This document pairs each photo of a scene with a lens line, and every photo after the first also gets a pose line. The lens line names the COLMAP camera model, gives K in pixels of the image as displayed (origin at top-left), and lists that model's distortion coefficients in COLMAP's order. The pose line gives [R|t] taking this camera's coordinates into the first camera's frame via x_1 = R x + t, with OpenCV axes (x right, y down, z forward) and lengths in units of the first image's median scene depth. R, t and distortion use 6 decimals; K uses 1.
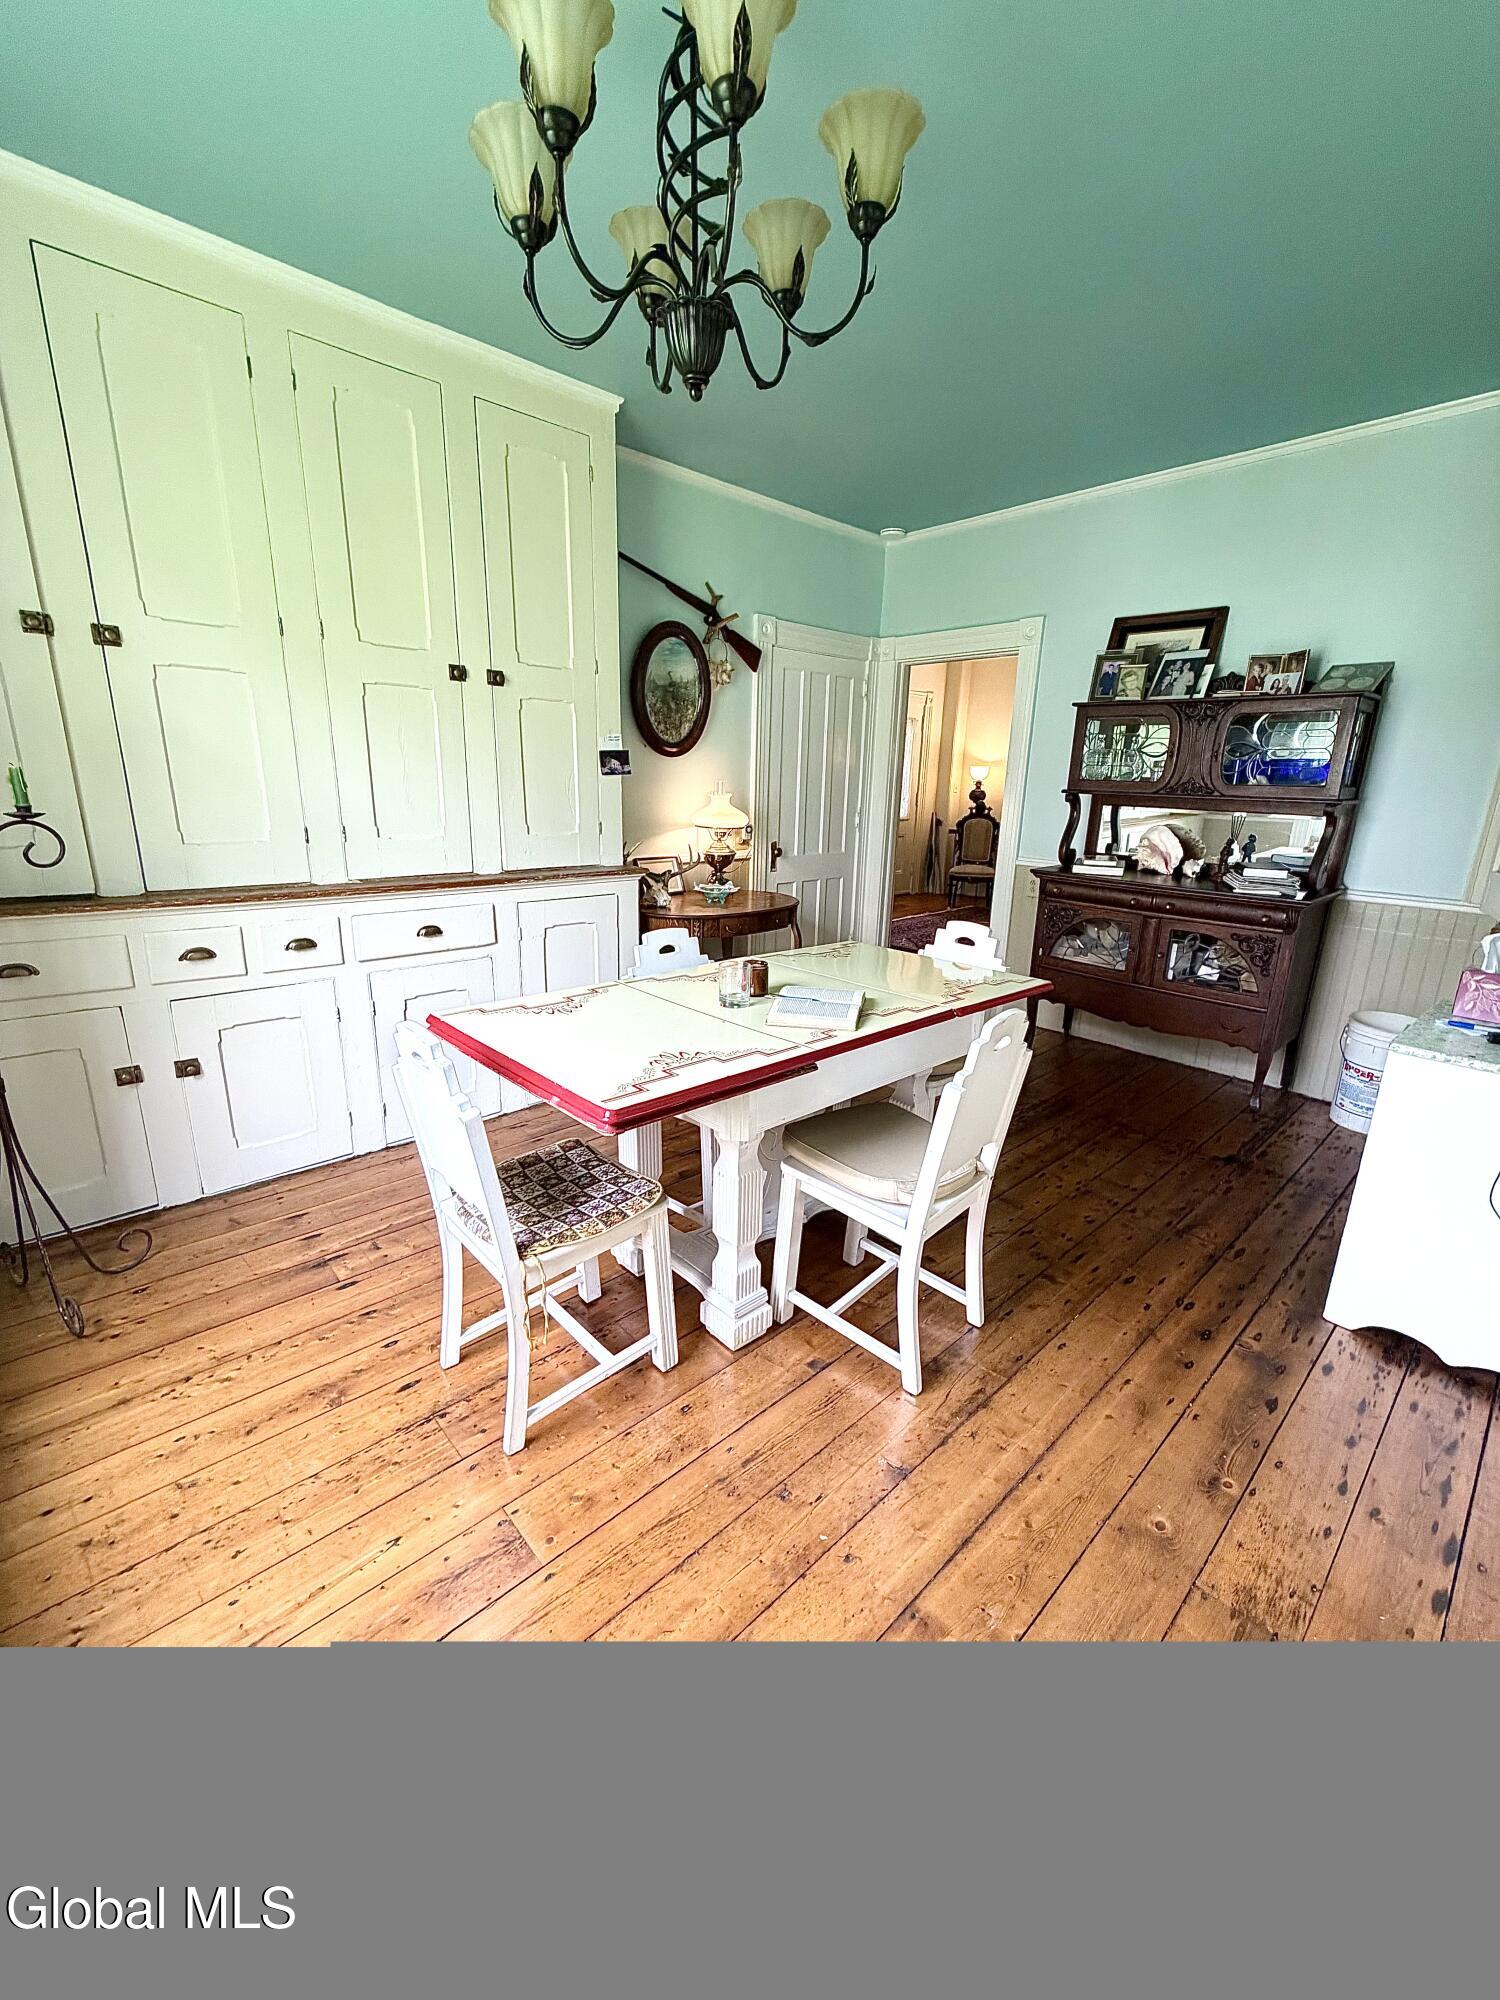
lens RADIAL K [[792.0, 0, 749.8], [0, 792.0, 997.9], [0, 0, 1]] dist [0.000289, -0.000950]
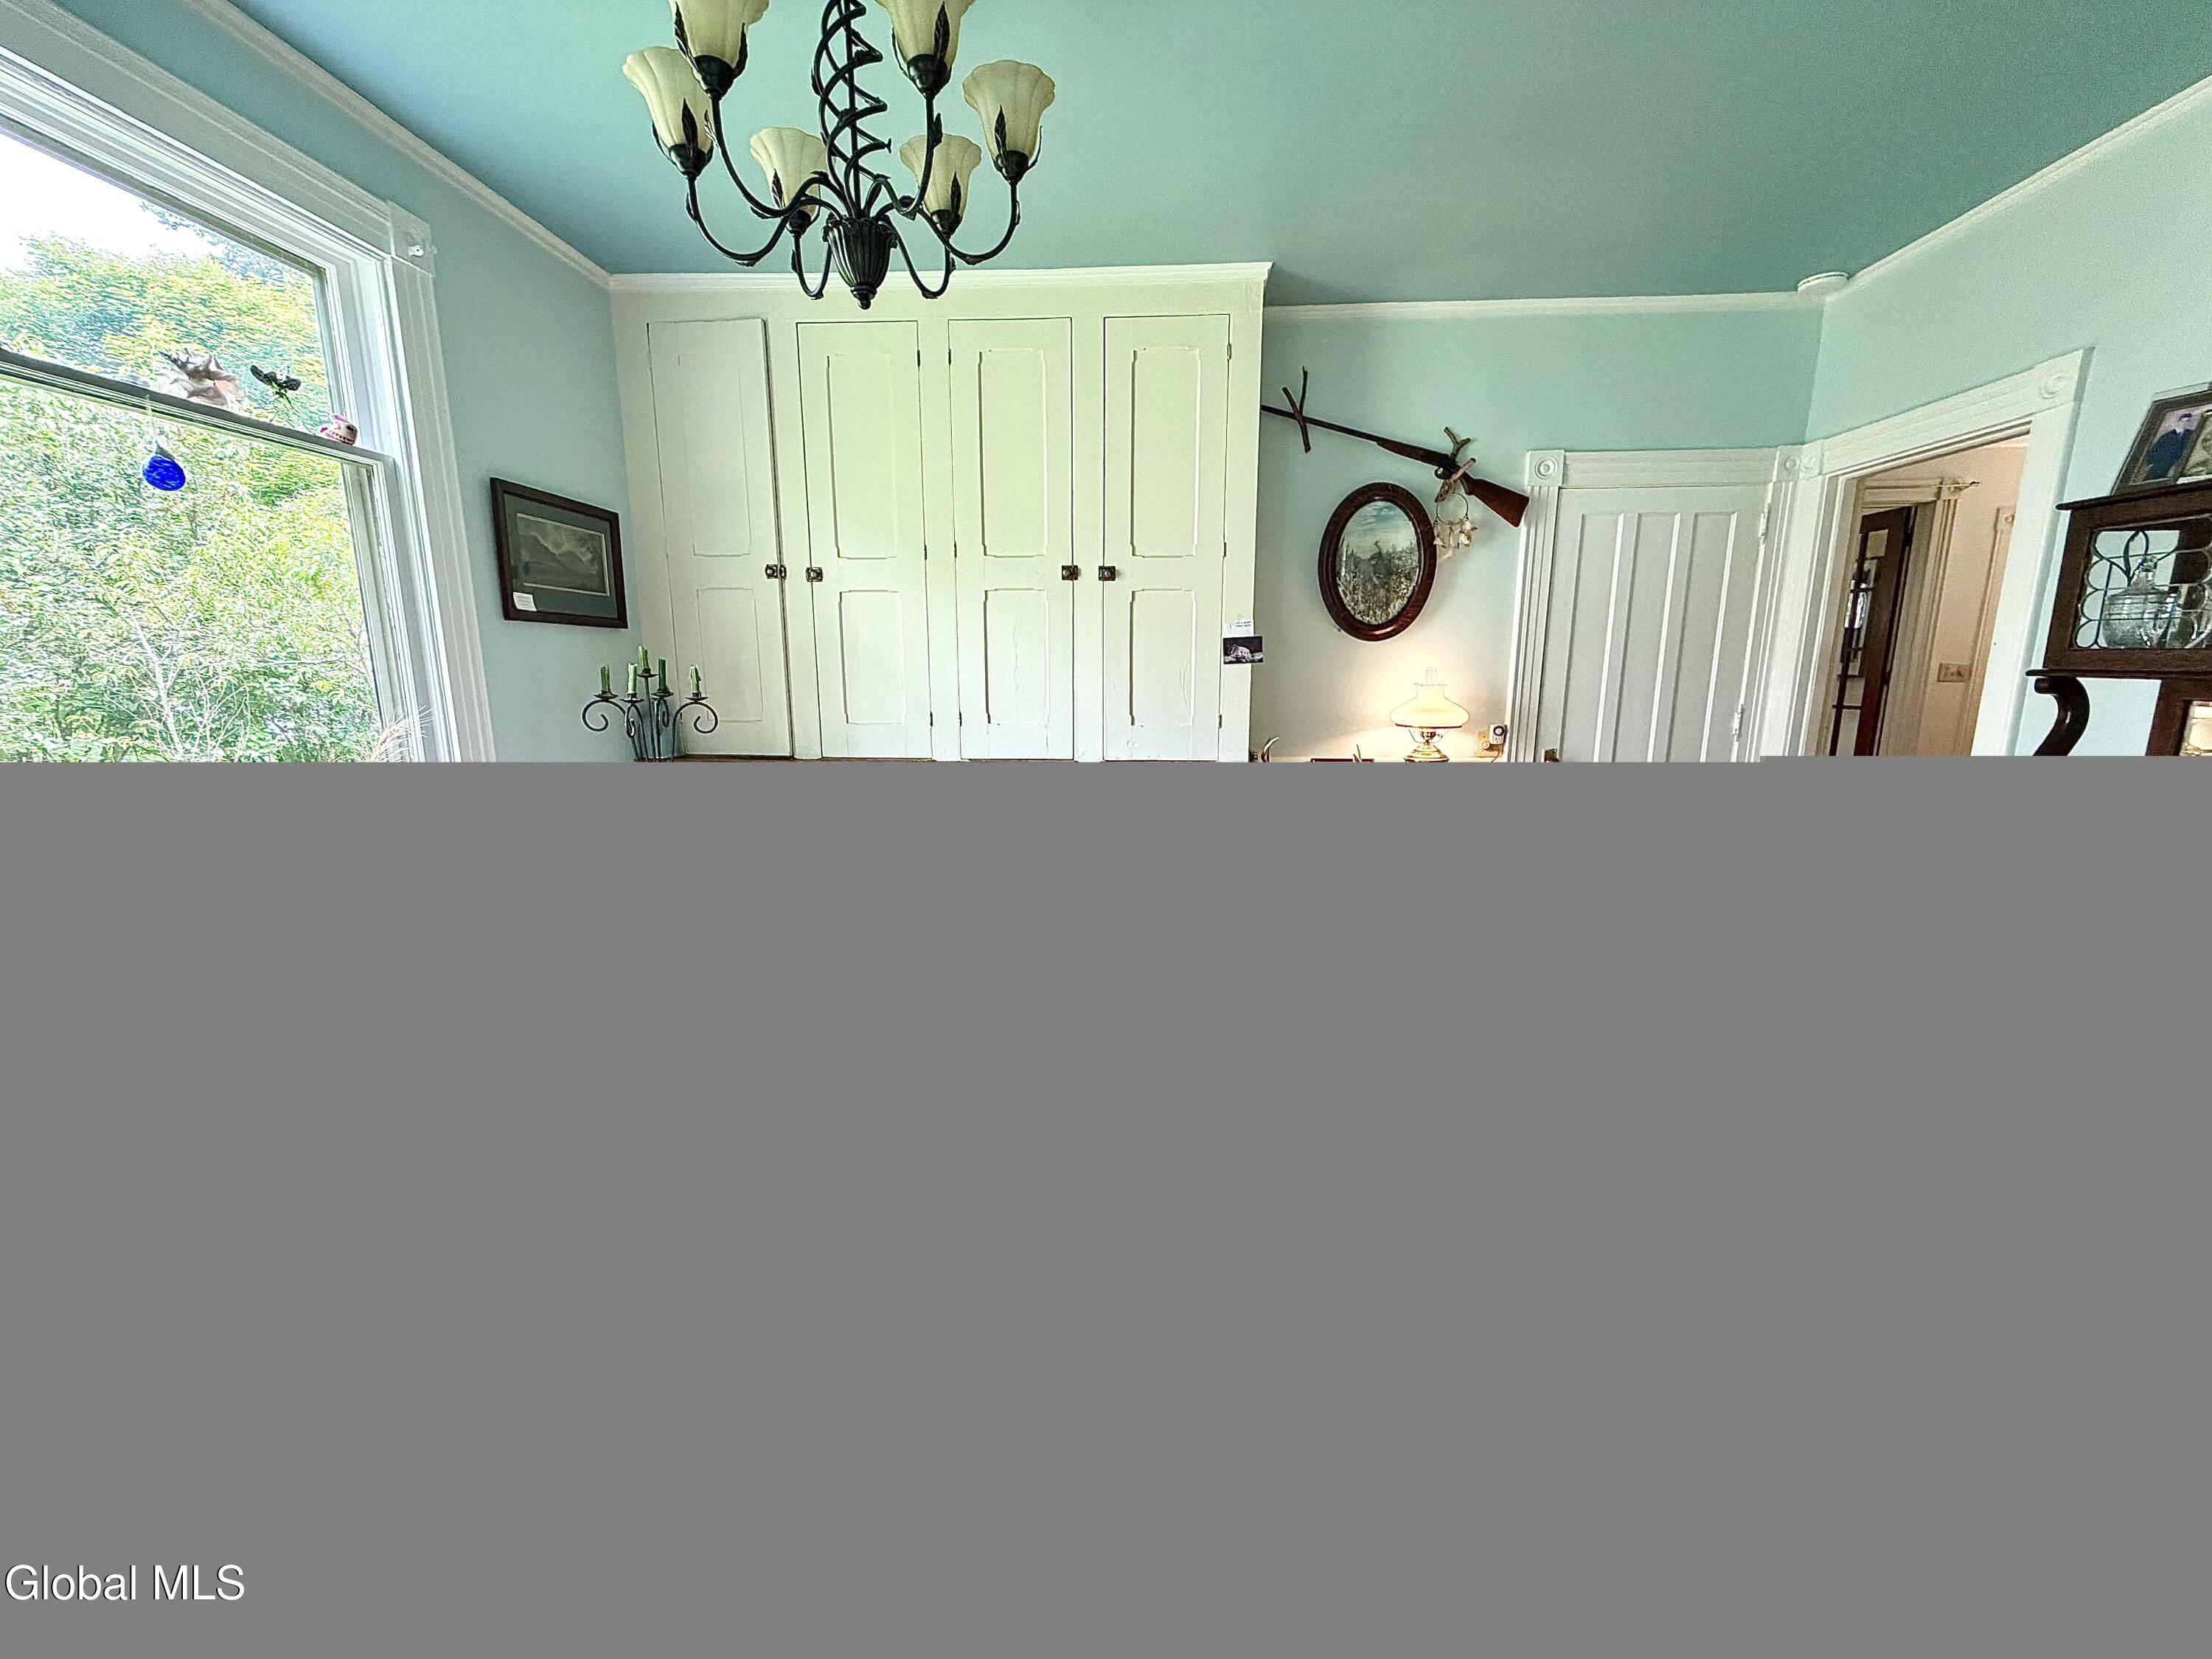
lens RADIAL K [[875.9, 0, 1106.5], [0, 875.9, 832.5], [0, 0, 1]] dist [0.000289, -0.000950]
pose [[0.692346, 0.111457, -0.712906, 0.405166], [-0.177397, 0.983966, -0.018446, -0.041373], [0.699420, 0.139238, 0.701017, 0.194862]]
